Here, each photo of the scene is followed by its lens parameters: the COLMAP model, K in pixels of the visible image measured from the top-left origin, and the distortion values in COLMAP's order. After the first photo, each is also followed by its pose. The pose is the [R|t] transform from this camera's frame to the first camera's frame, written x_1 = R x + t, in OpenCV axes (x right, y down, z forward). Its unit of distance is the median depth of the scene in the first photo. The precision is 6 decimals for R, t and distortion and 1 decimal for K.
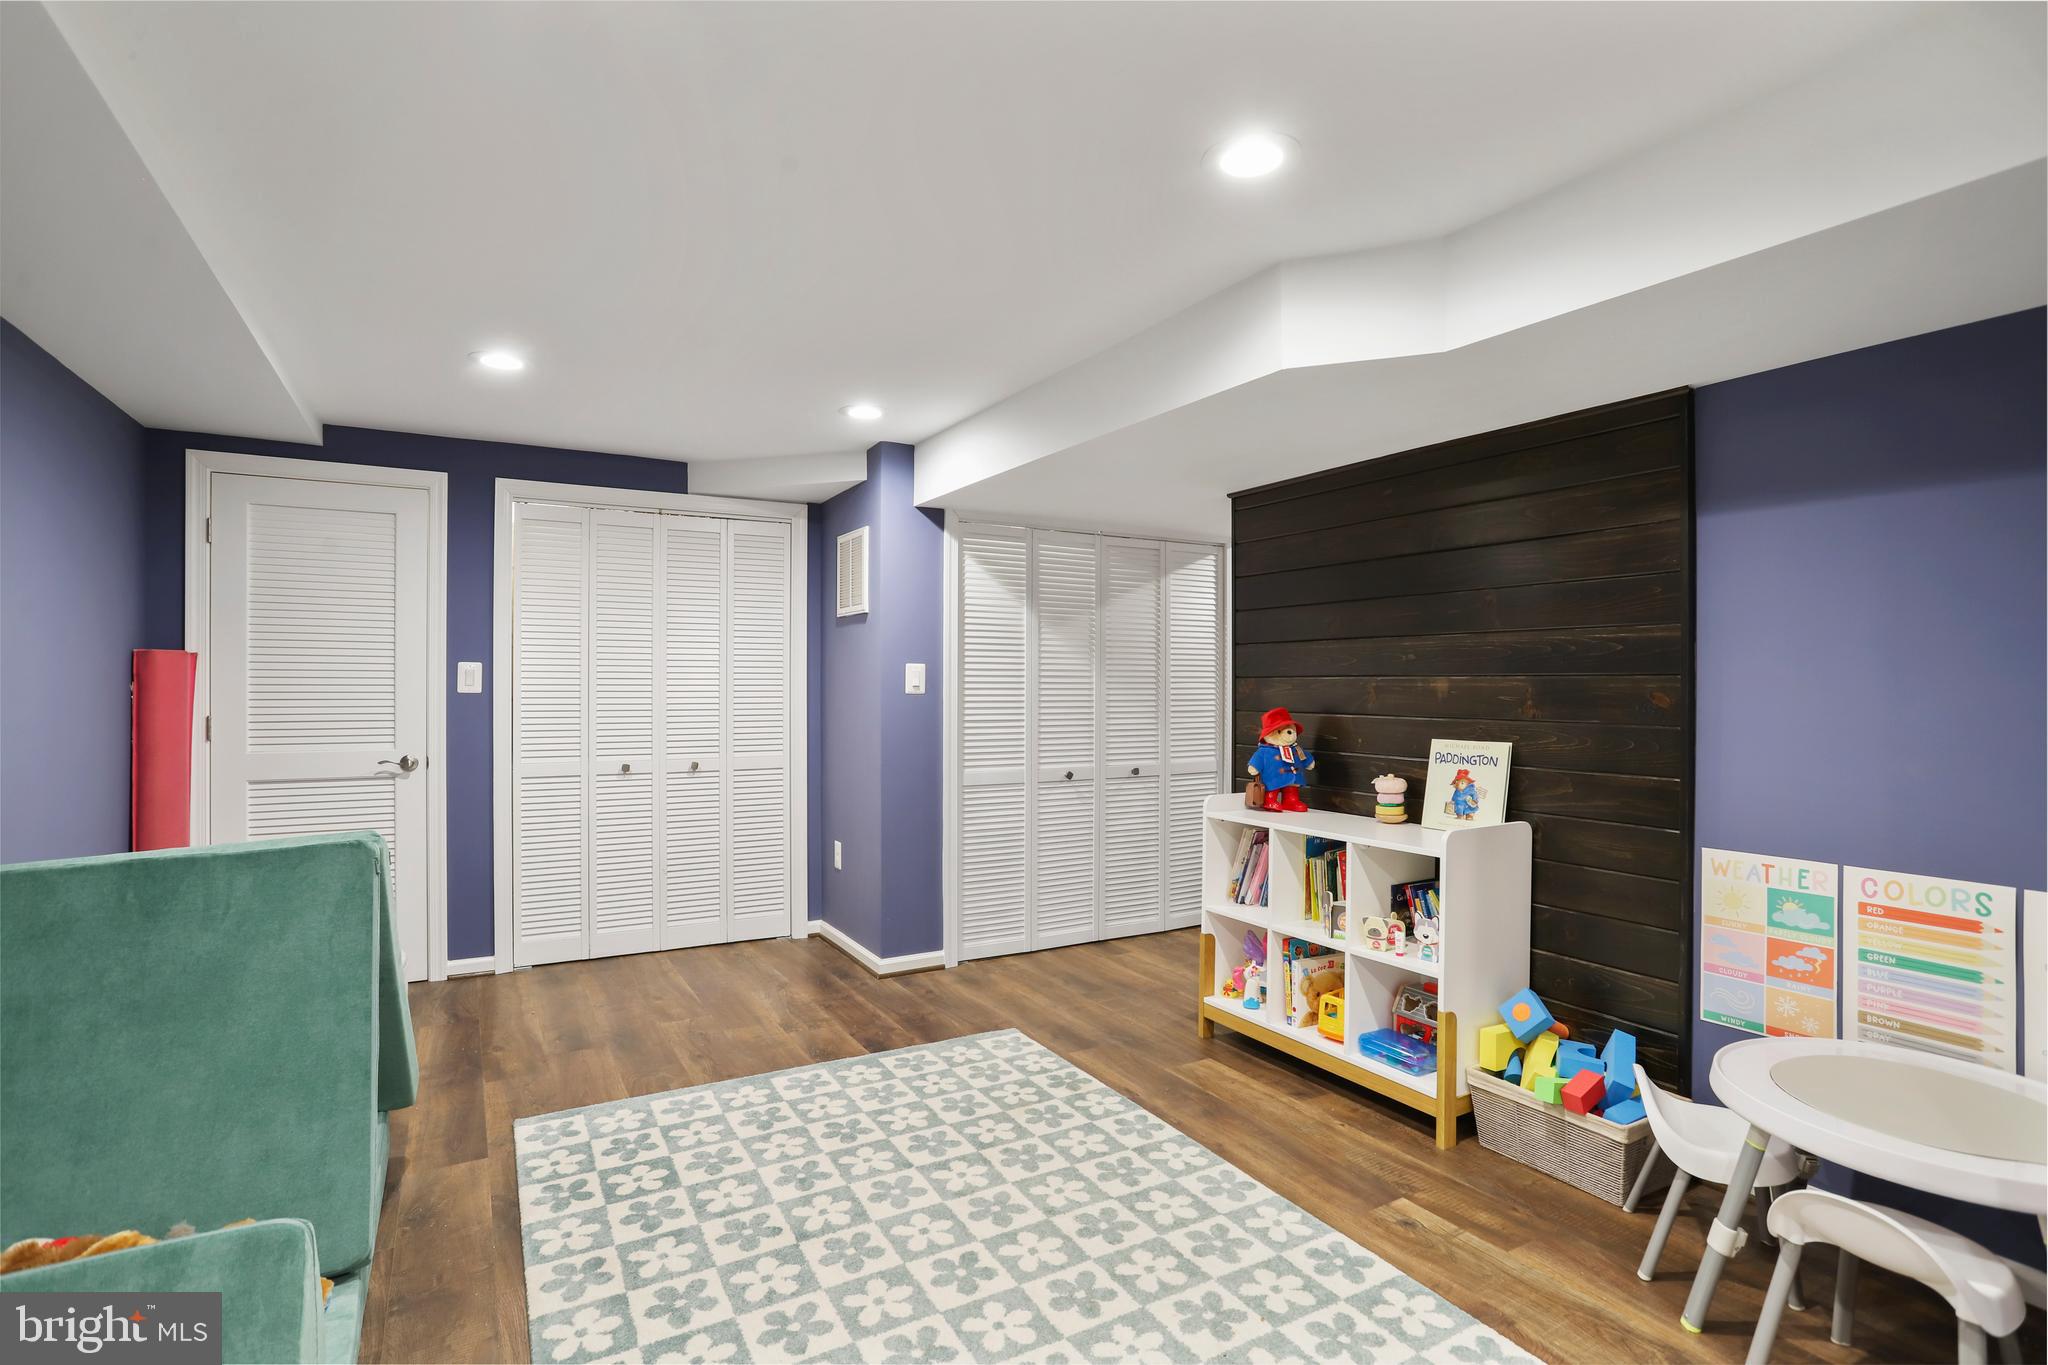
lens RADIAL K [[996.8, 0, 1031.5], [0, 996.8, 682.7], [0, 0, 1]] dist [-0.064470, 0.038785]
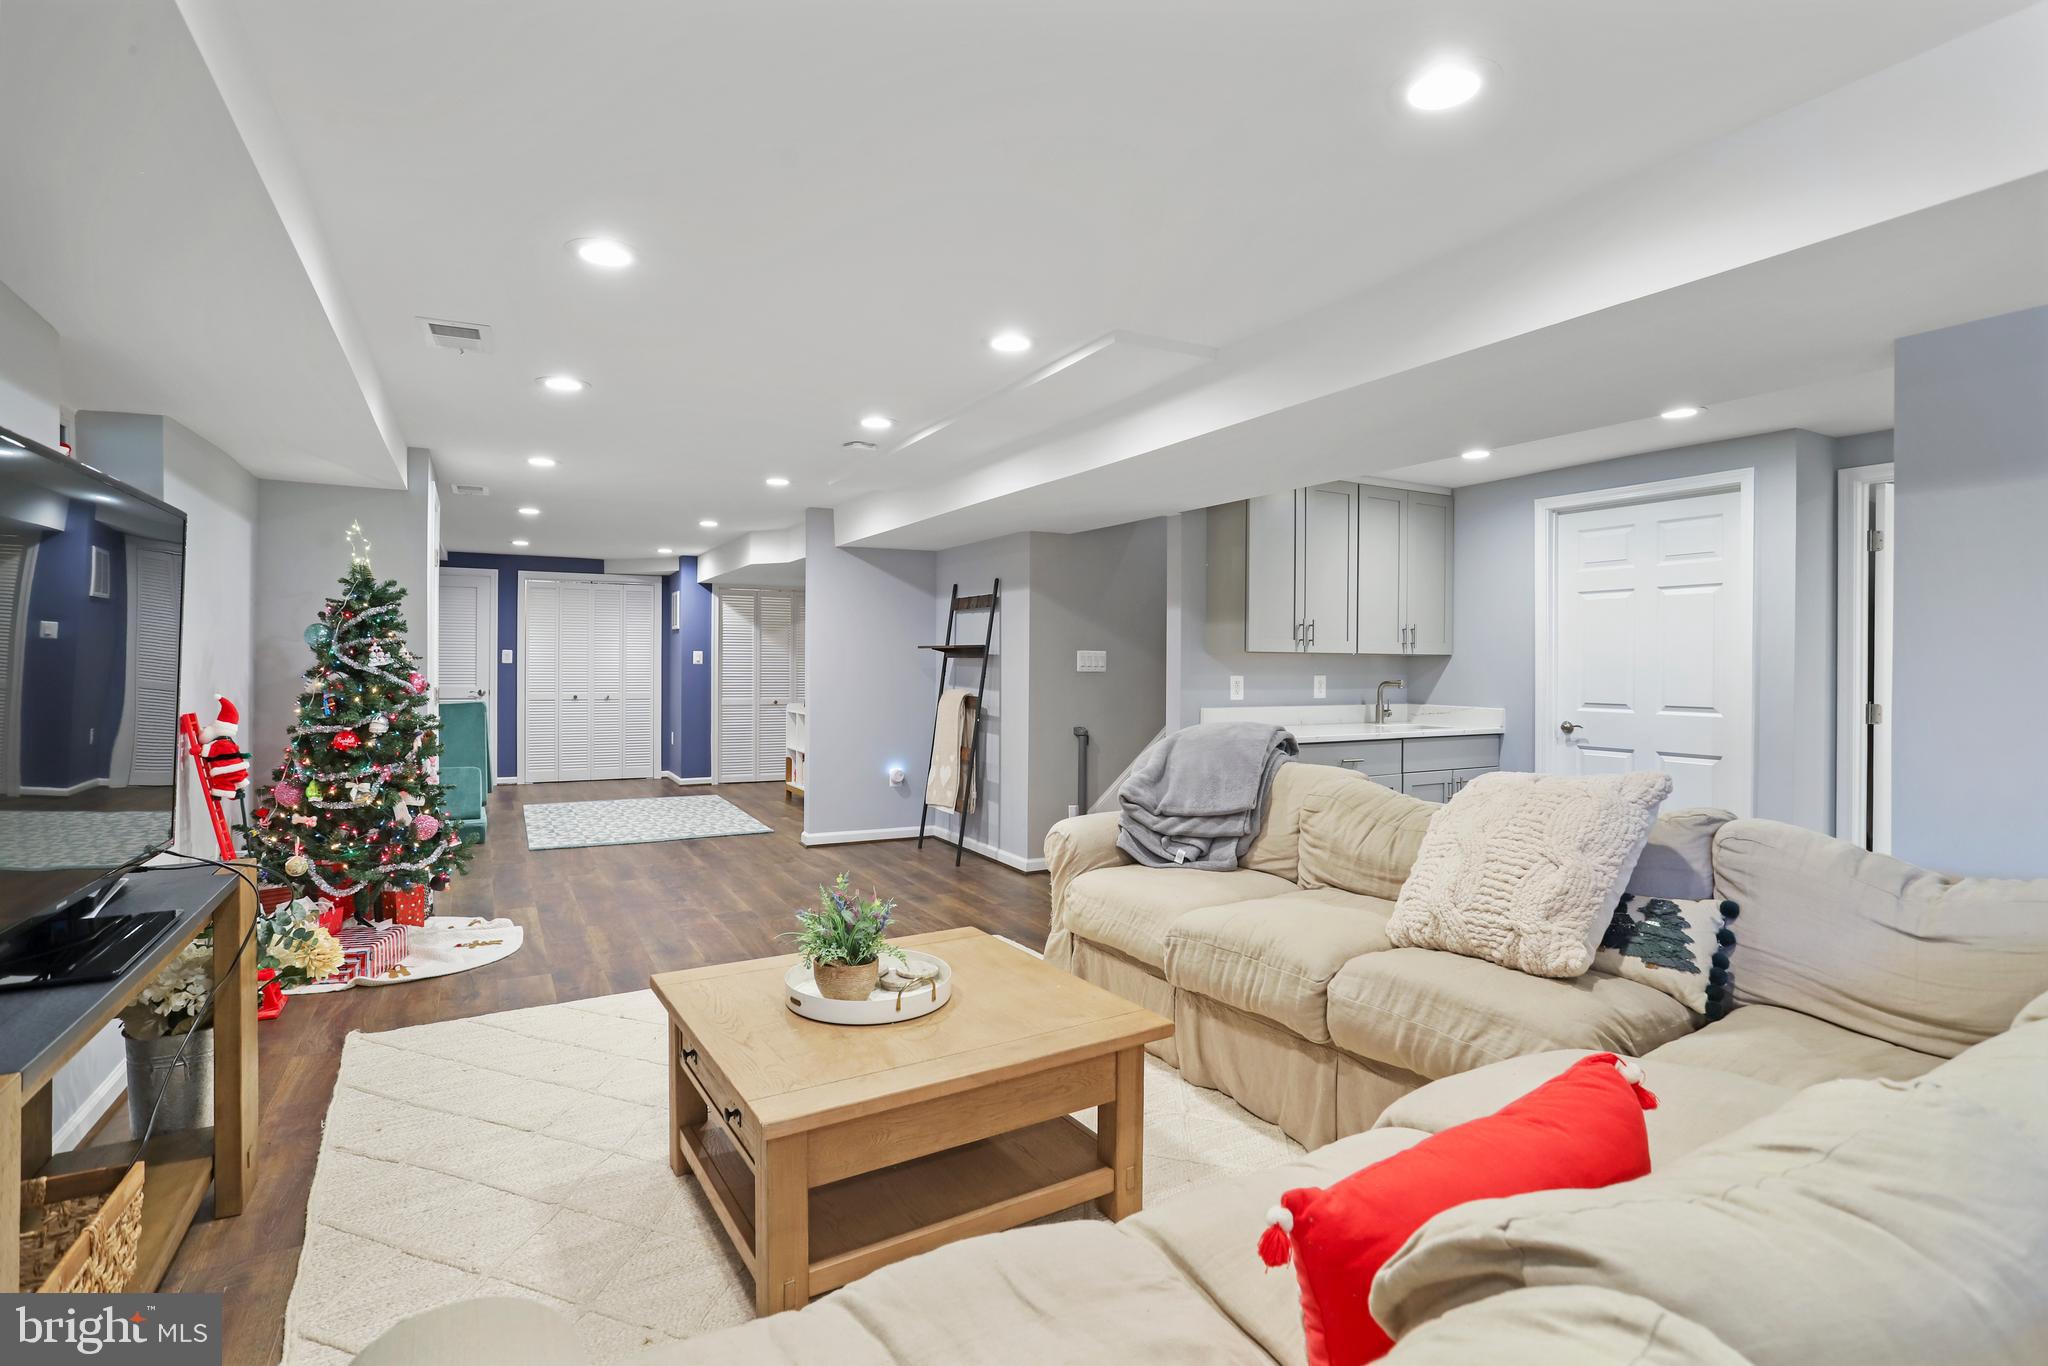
lens RADIAL K [[996.8, 0, 1031.5], [0, 996.8, 683.2], [0, 0, 1]] dist [-0.064470, 0.038785]
pose [[0.999881, 0.005410, -0.014469, 0.880690], [-0.005170, 0.999849, 0.016575, 0.016065], [0.014556, -0.016498, 0.999758, -1.638426]]
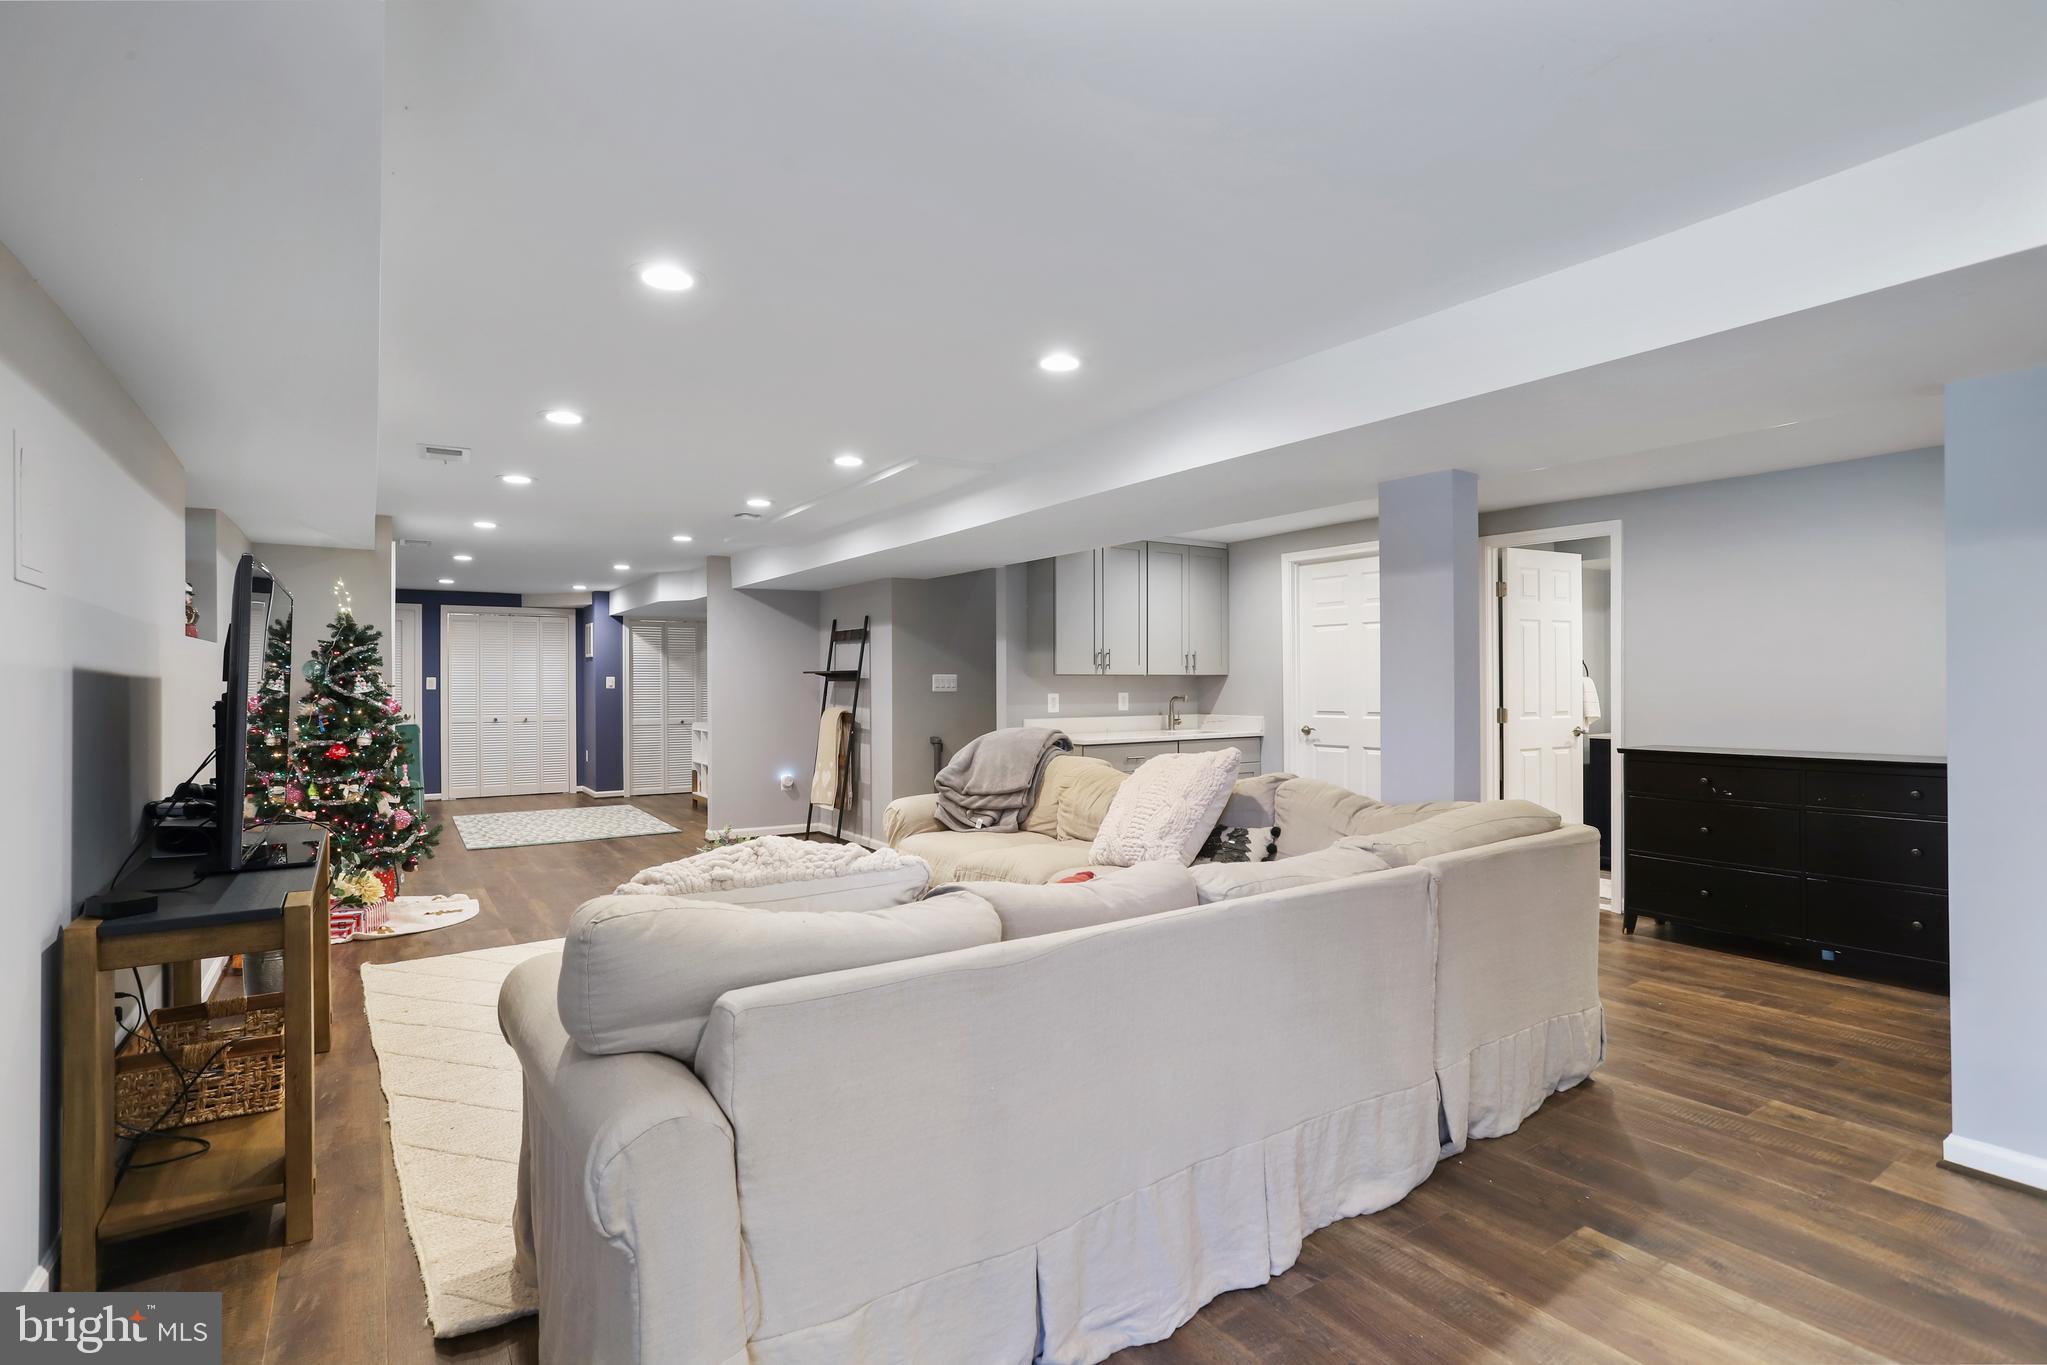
lens RADIAL K [[996.3, 0, 1031.0], [0, 996.3, 682.7], [0, 0, 1]] dist [-0.064470, 0.038785]
pose [[0.997335, -0.005558, 0.072749, 0.994171], [0.005851, 0.999976, -0.003813, 0.014560], [-0.072726, 0.004229, 0.997343, -2.055485]]
